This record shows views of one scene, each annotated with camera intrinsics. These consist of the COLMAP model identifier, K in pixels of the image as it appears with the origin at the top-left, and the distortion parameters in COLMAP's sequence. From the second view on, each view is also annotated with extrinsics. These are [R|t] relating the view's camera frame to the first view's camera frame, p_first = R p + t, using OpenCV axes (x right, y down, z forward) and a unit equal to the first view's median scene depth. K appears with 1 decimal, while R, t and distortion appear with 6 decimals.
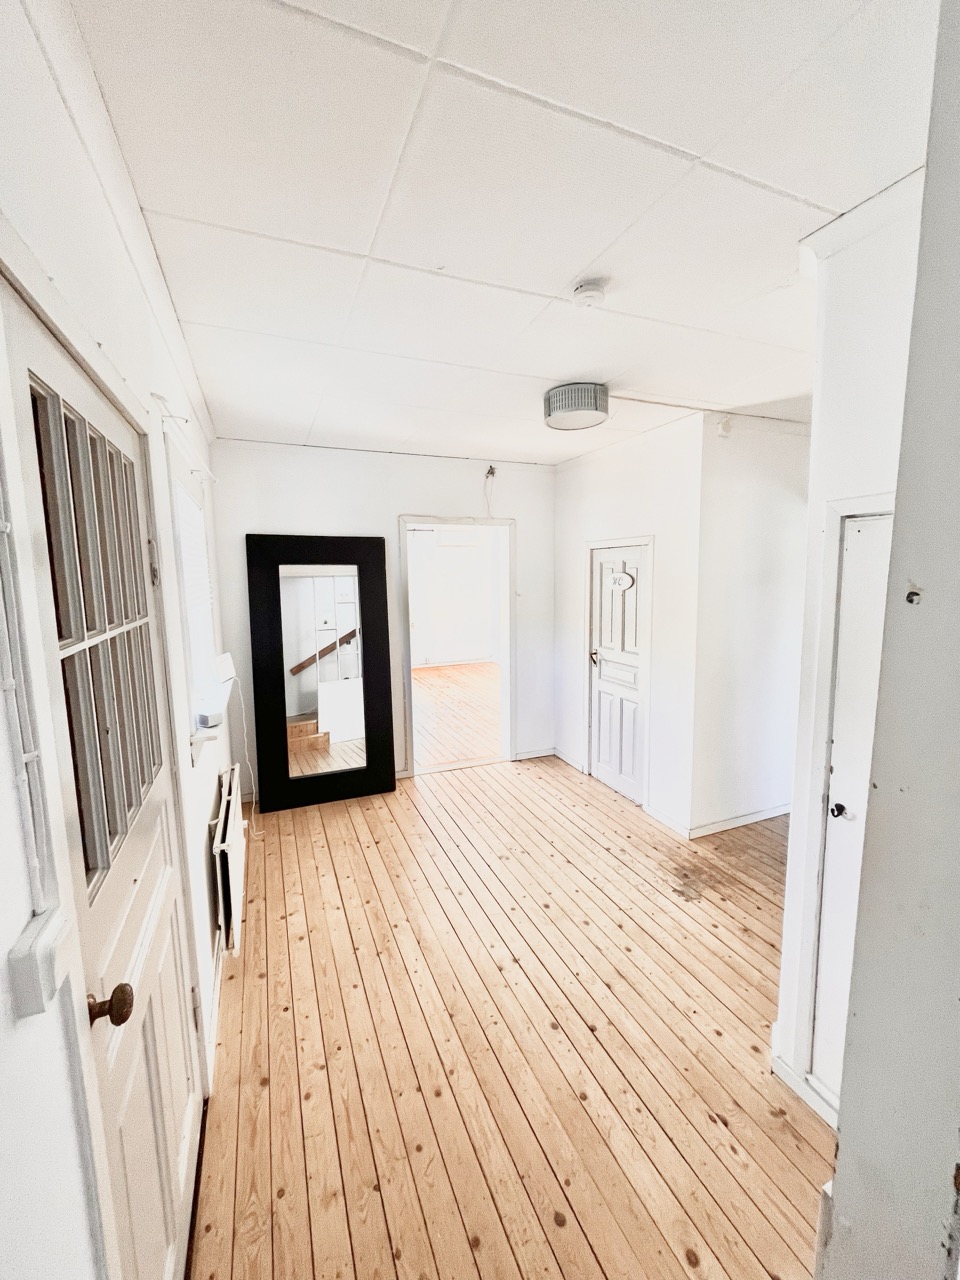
lens RADIAL K [[519.0, 0, 479.7], [0, 519.0, 635.1], [0, 0, 1]] dist [0.001474, -0.000125]
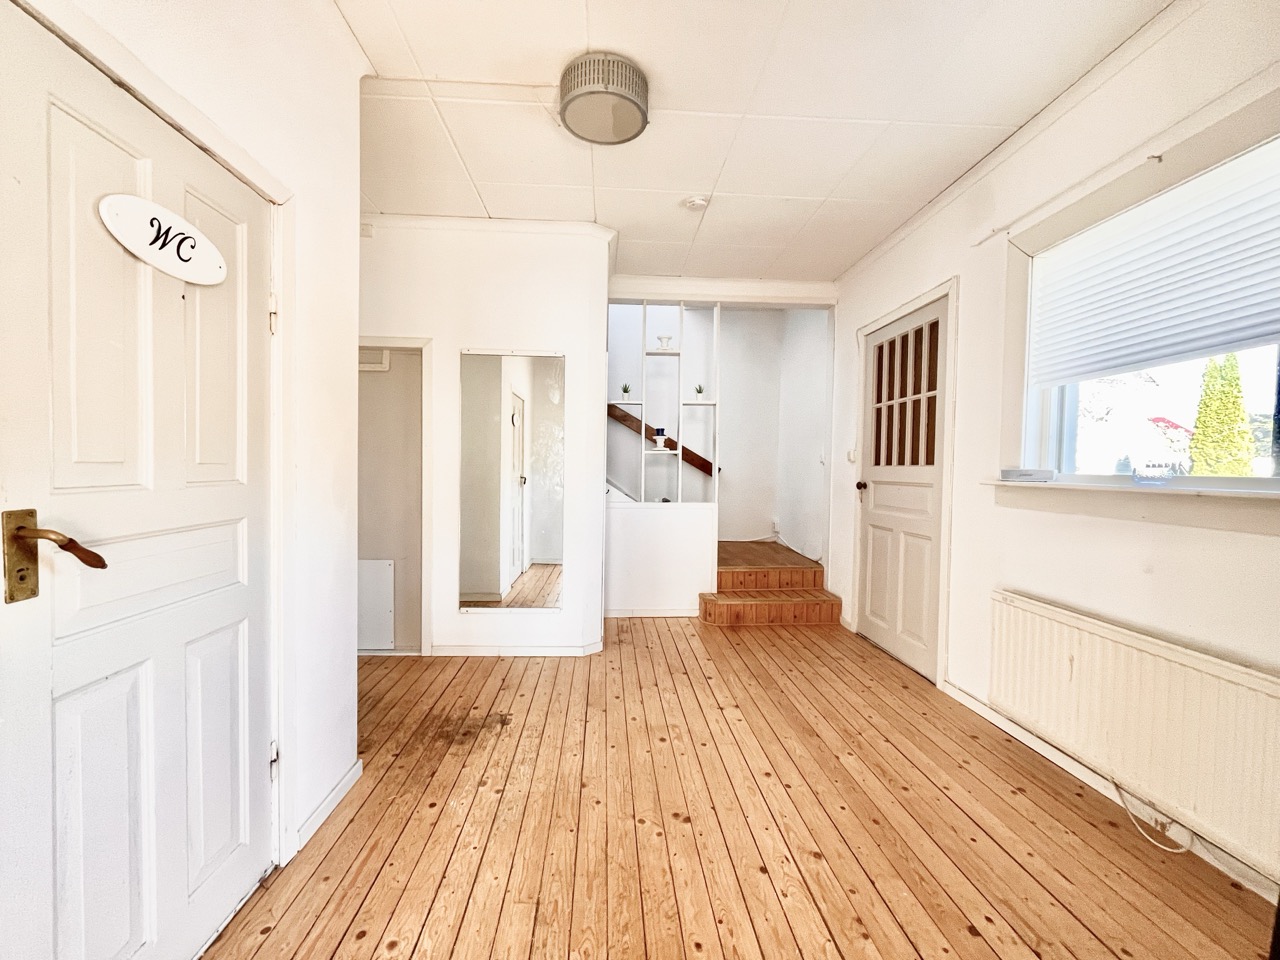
lens RADIAL K [[519.0, 0, 630.2], [0, 519.0, 482.9], [0, 0, 1]] dist [0.001474, -0.000125]
pose [[-0.940677, -0.008169, 0.339206, -0.073056], [0.041364, 0.989492, 0.138541, -0.003277], [-0.336774, 0.144354, -0.930454, 1.243199]]
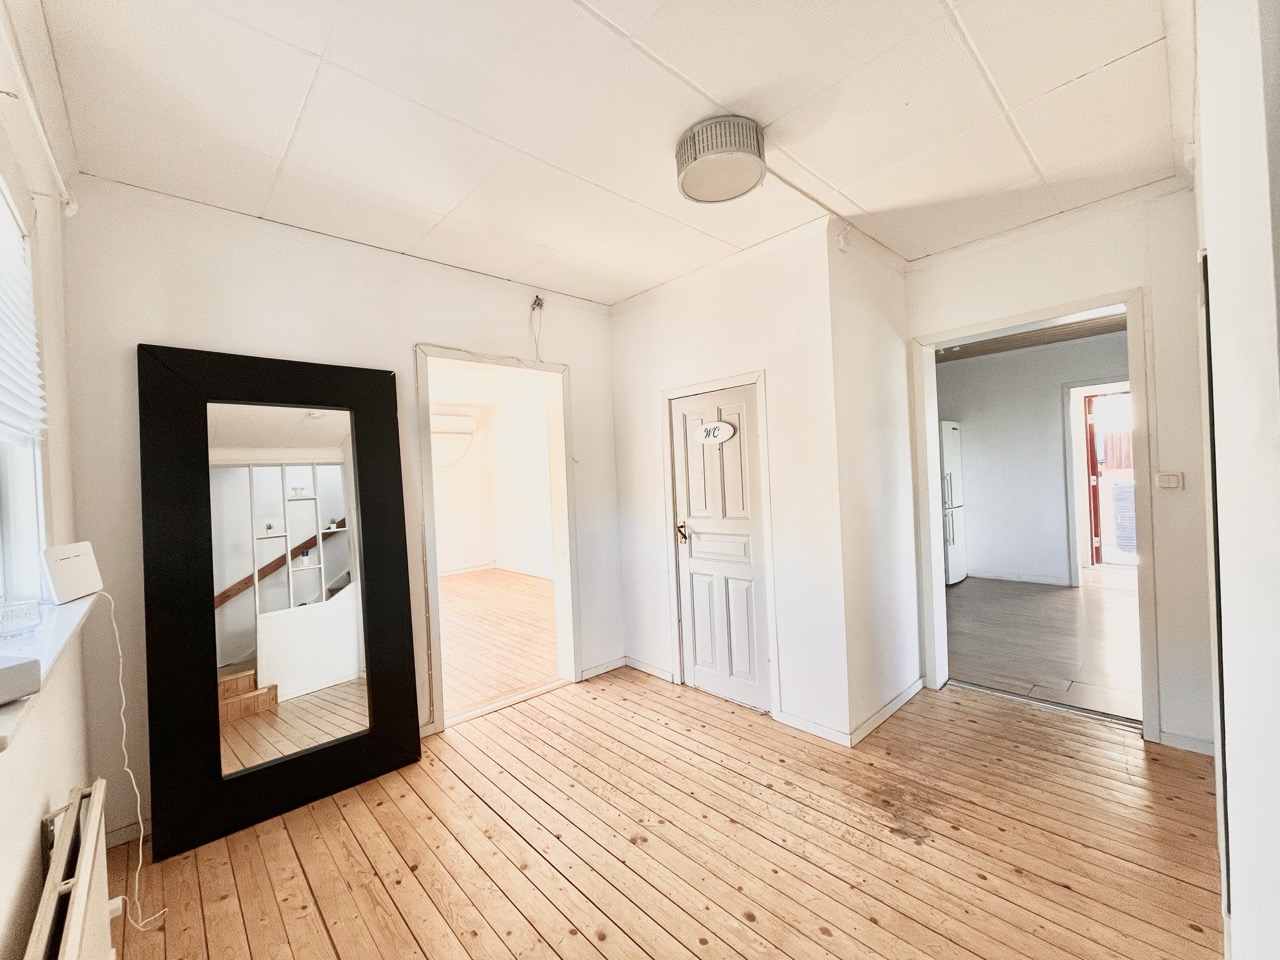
lens RADIAL K [[519.0, 0, 634.1], [0, 519.0, 479.5], [0, 0, 1]] dist [0.001474, -0.000125]
pose [[0.938789, -0.029563, 0.343221, -0.136471], [0.072780, 0.990843, -0.113725, 0.055409], [-0.336715, 0.131744, 0.932344, 0.297552]]
